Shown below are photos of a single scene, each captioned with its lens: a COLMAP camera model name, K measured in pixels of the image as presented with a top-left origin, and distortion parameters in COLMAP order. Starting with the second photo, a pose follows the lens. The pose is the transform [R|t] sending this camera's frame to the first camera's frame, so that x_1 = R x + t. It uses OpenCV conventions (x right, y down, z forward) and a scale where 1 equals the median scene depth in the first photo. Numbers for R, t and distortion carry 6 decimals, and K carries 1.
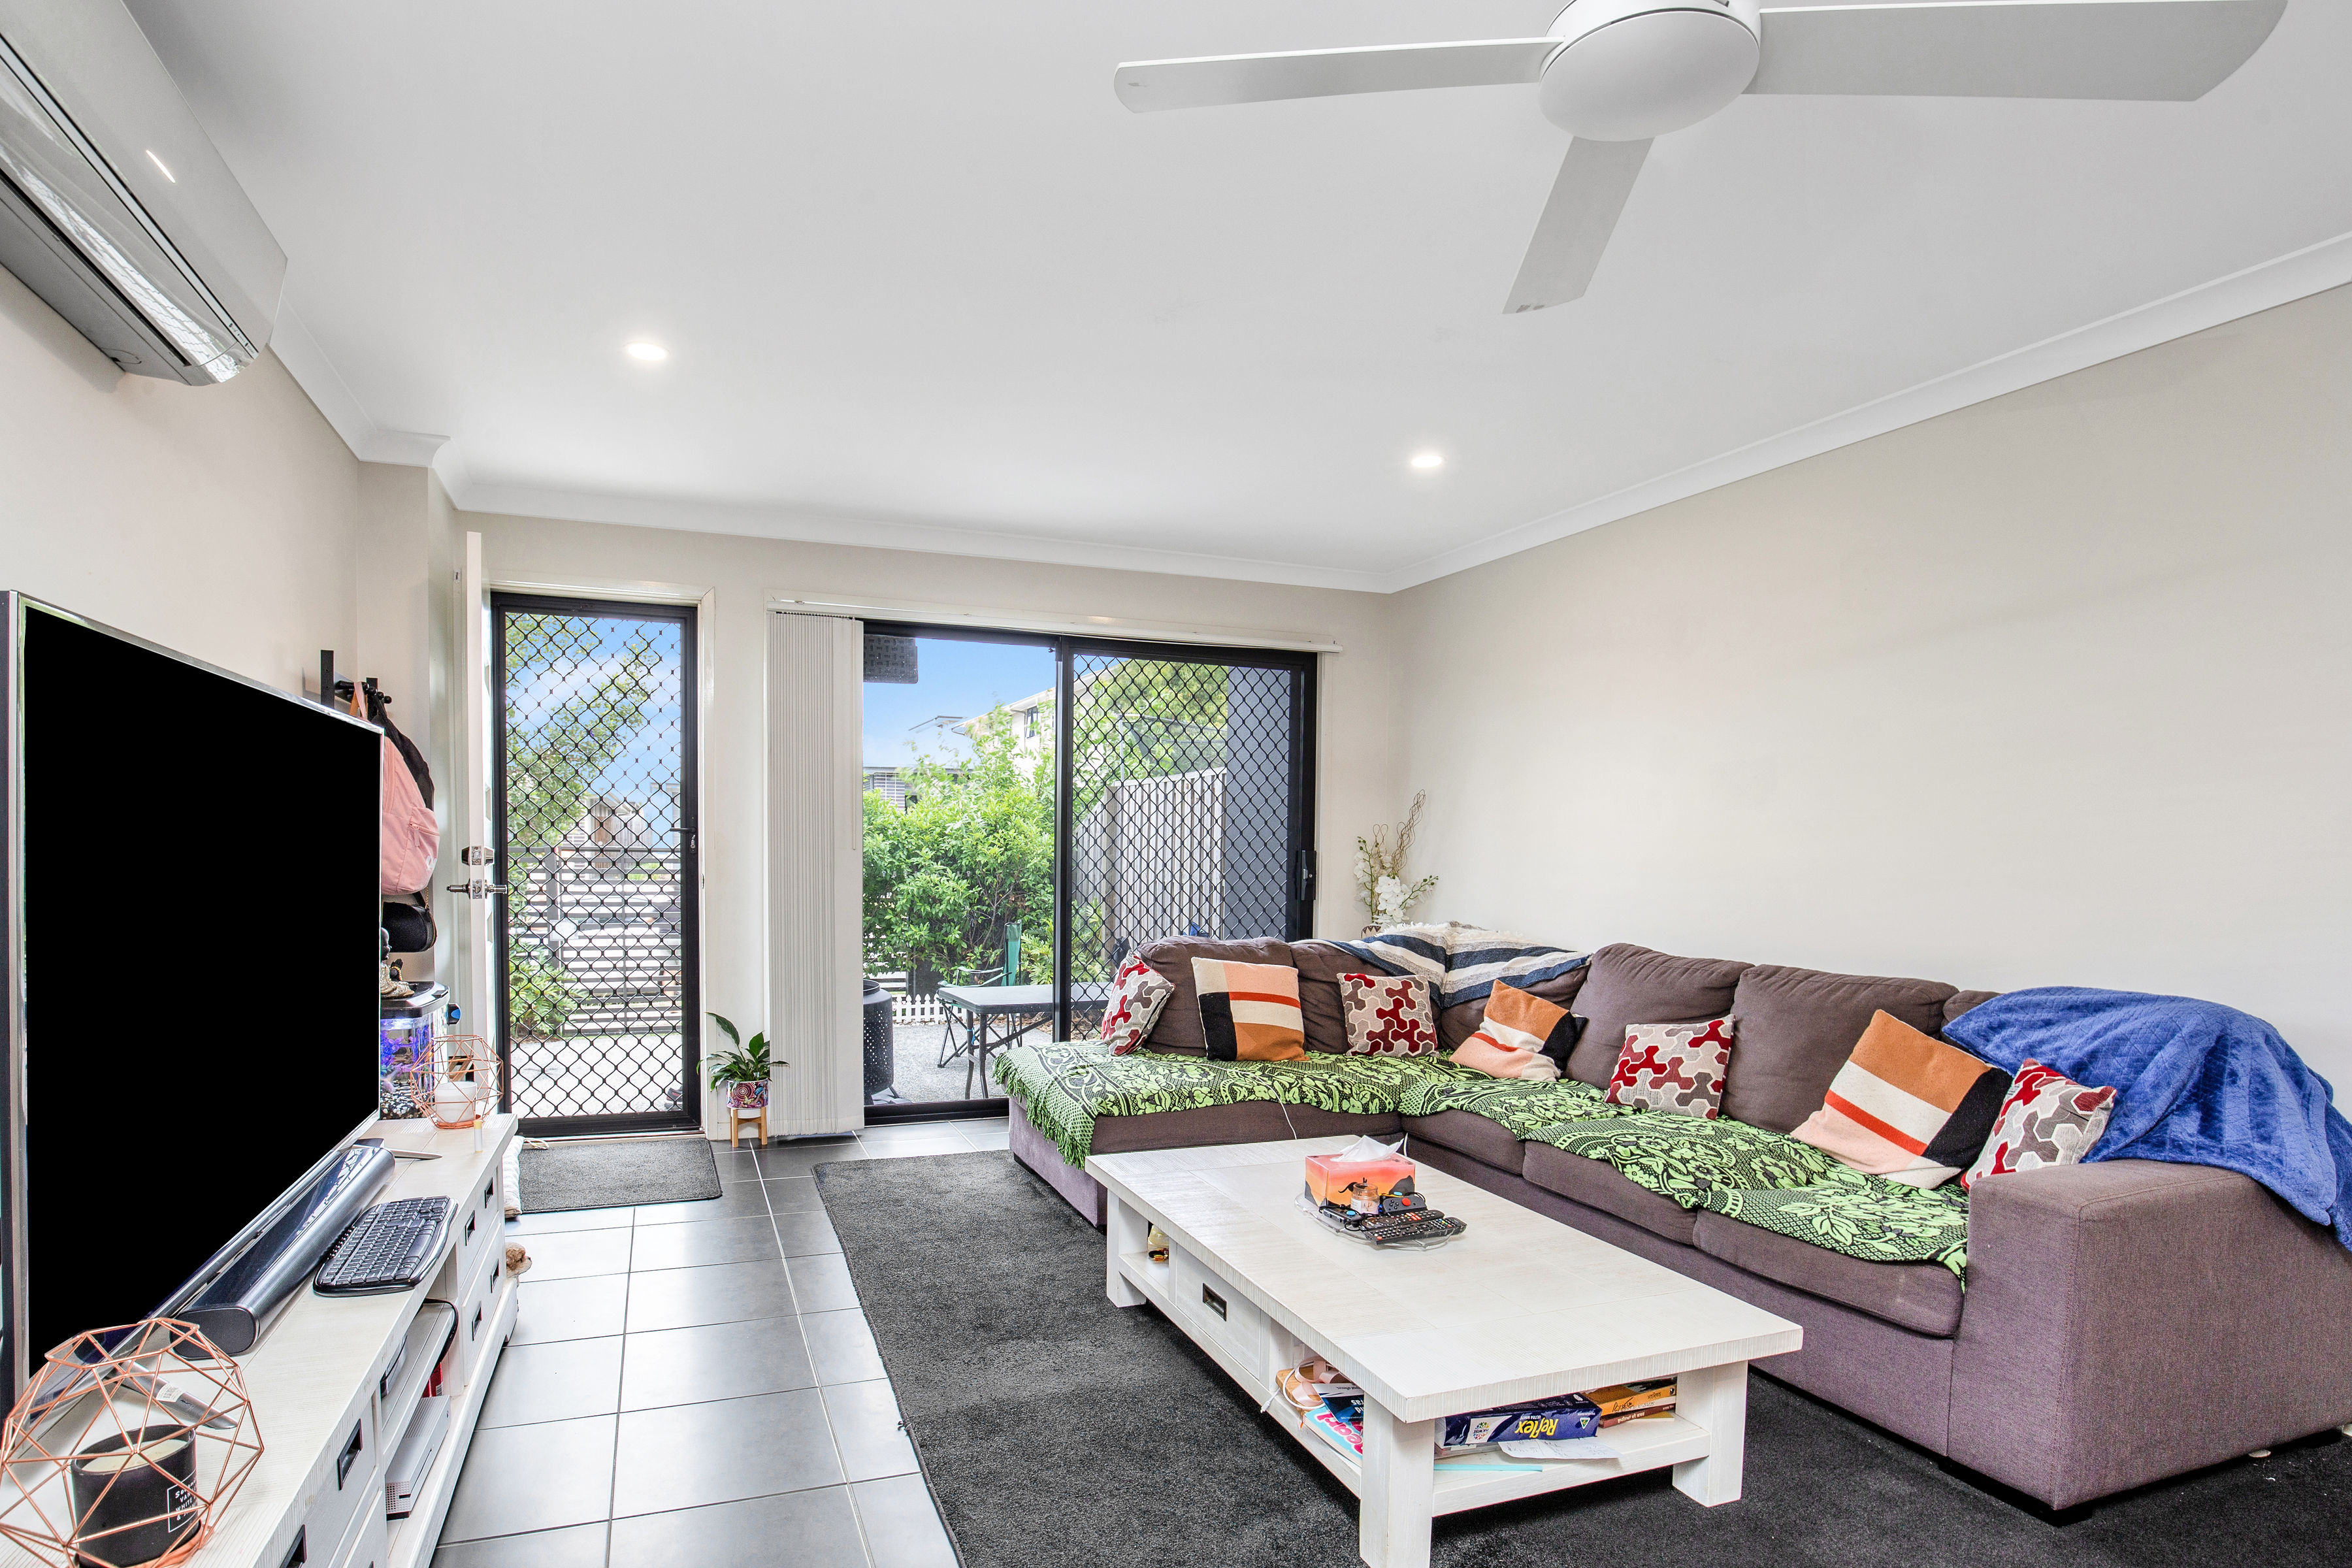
lens RADIAL K [[1293.6, 0, 1174.6], [0, 1293.6, 931.0], [0, 0, 1]] dist [0.000549, -0.000100]
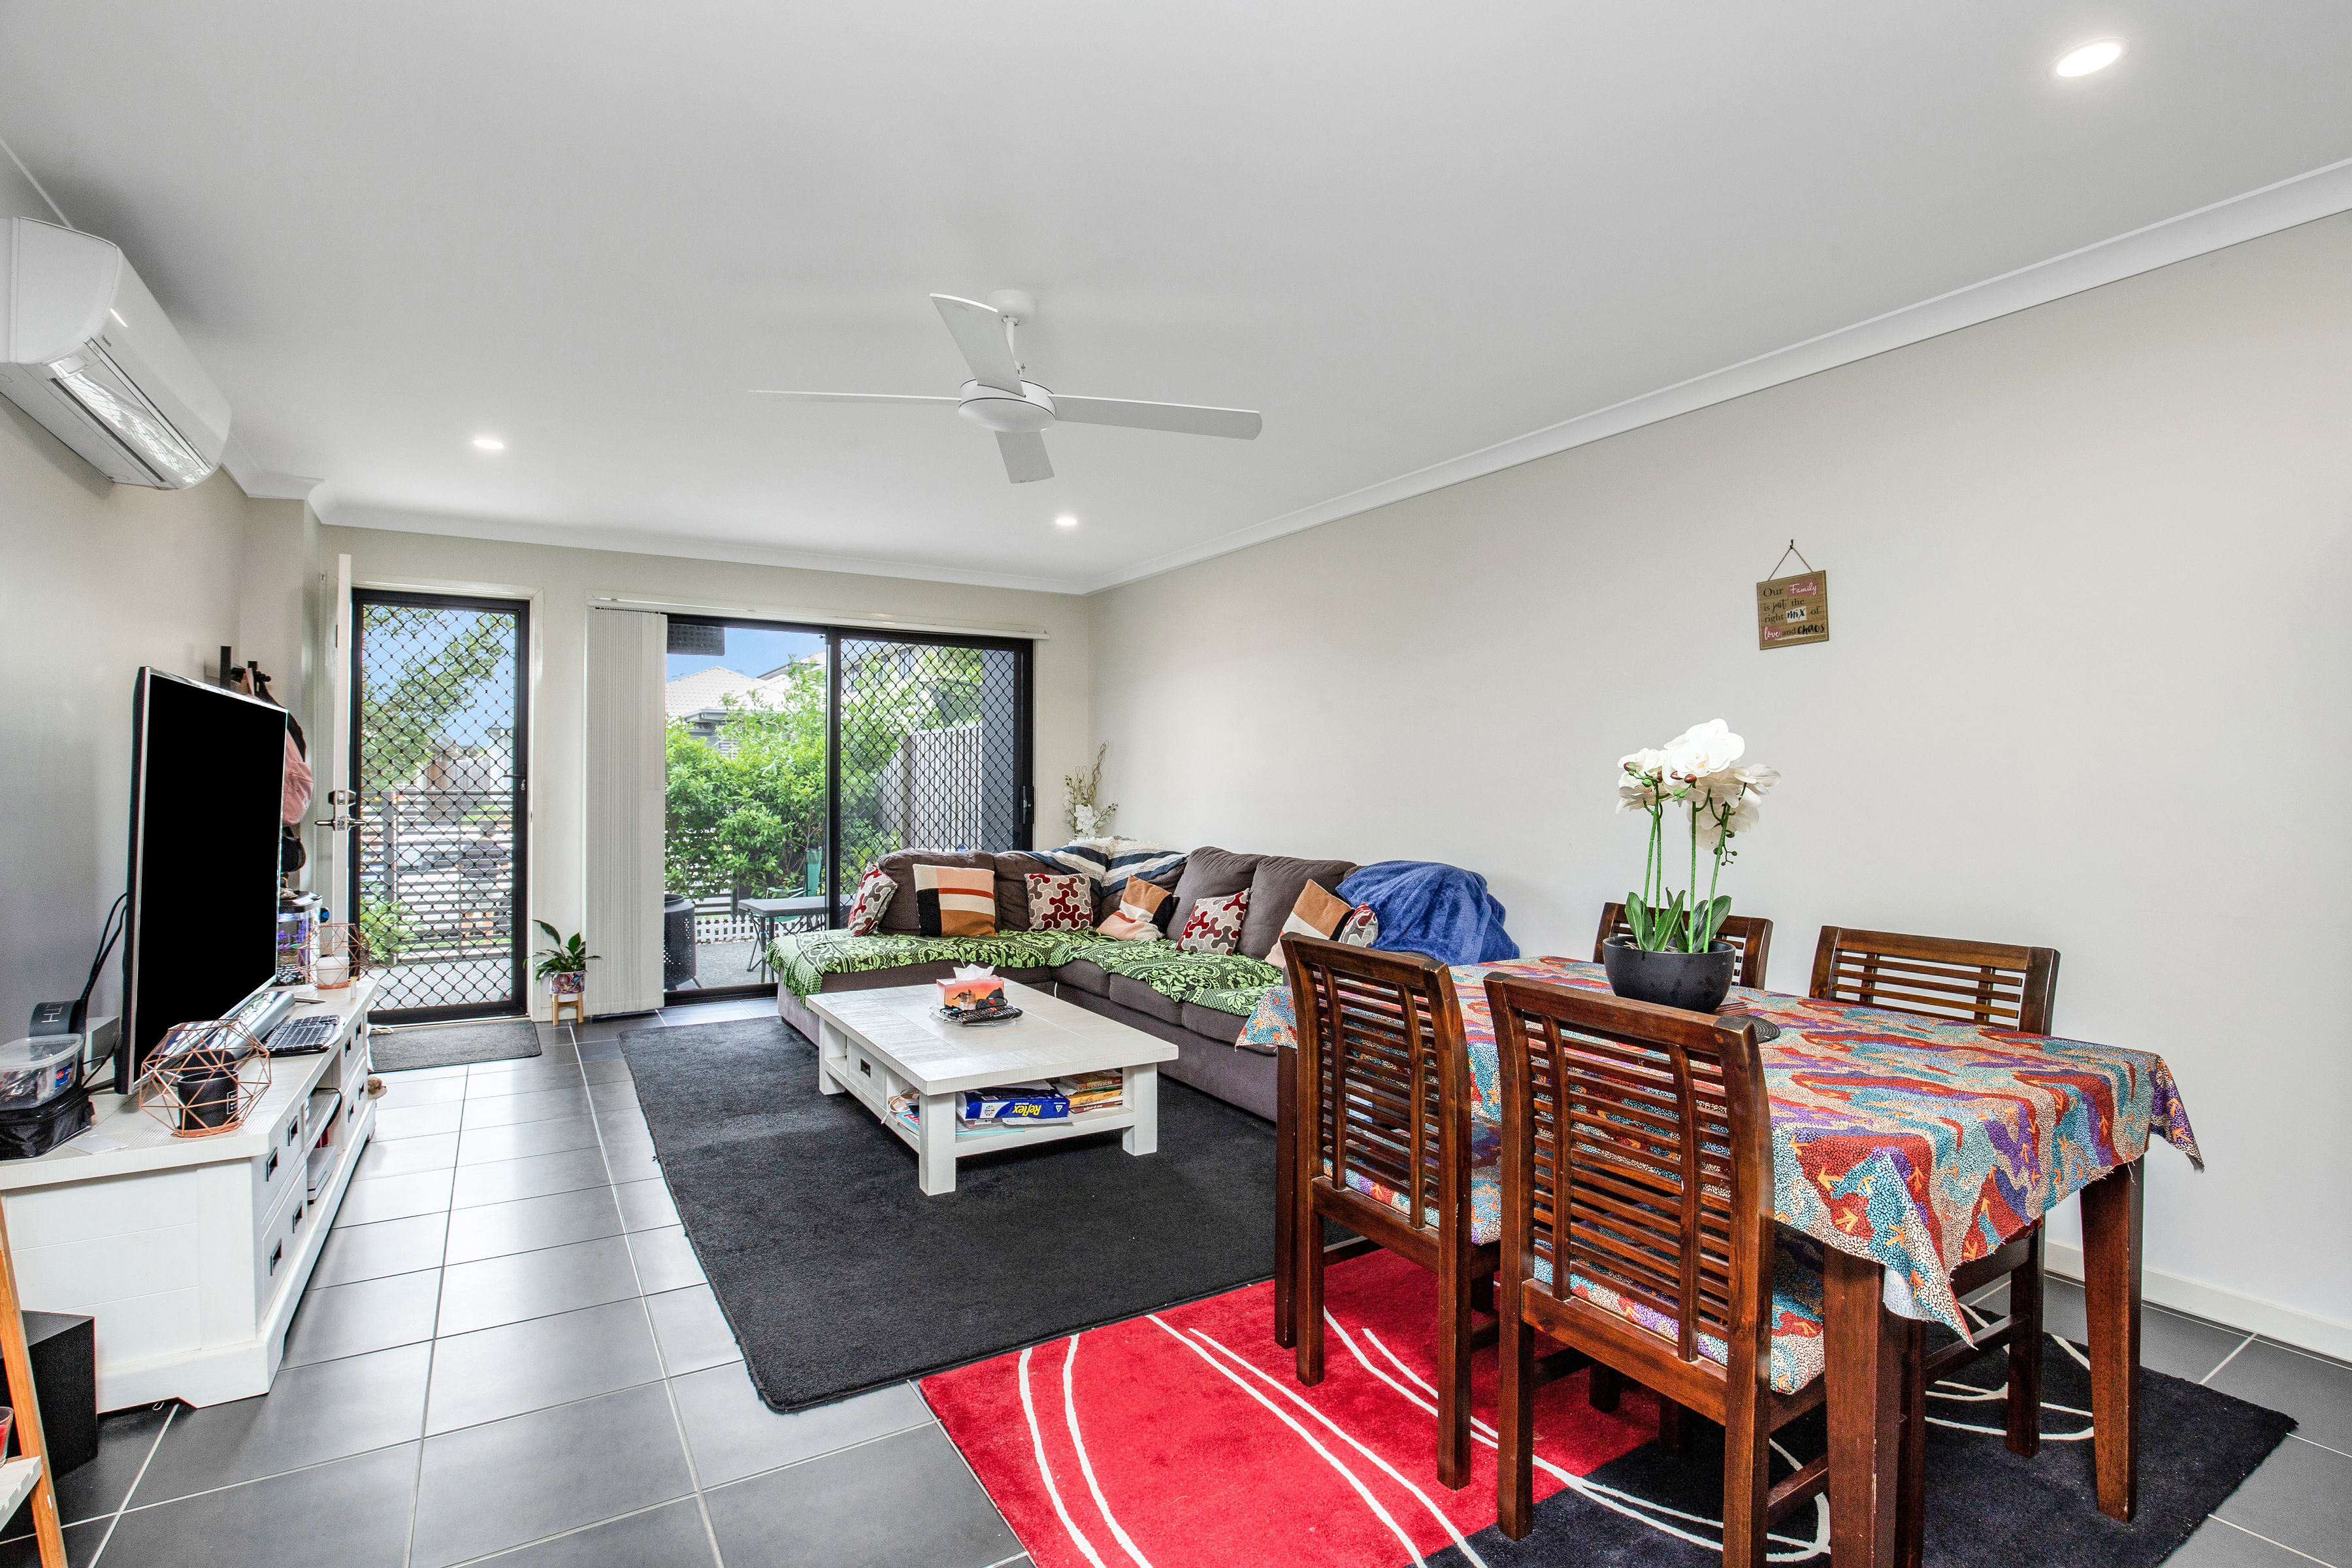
lens RADIAL K [[1105.7, 0, 1176.0], [0, 1105.7, 784.0], [0, 0, 1]] dist [-0.001229, -0.000546]
pose [[0.985057, -0.012203, 0.171796, 0.089293], [0.023246, 0.997780, -0.062415, 0.015343], [-0.170653, 0.065476, 0.983153, -0.215858]]
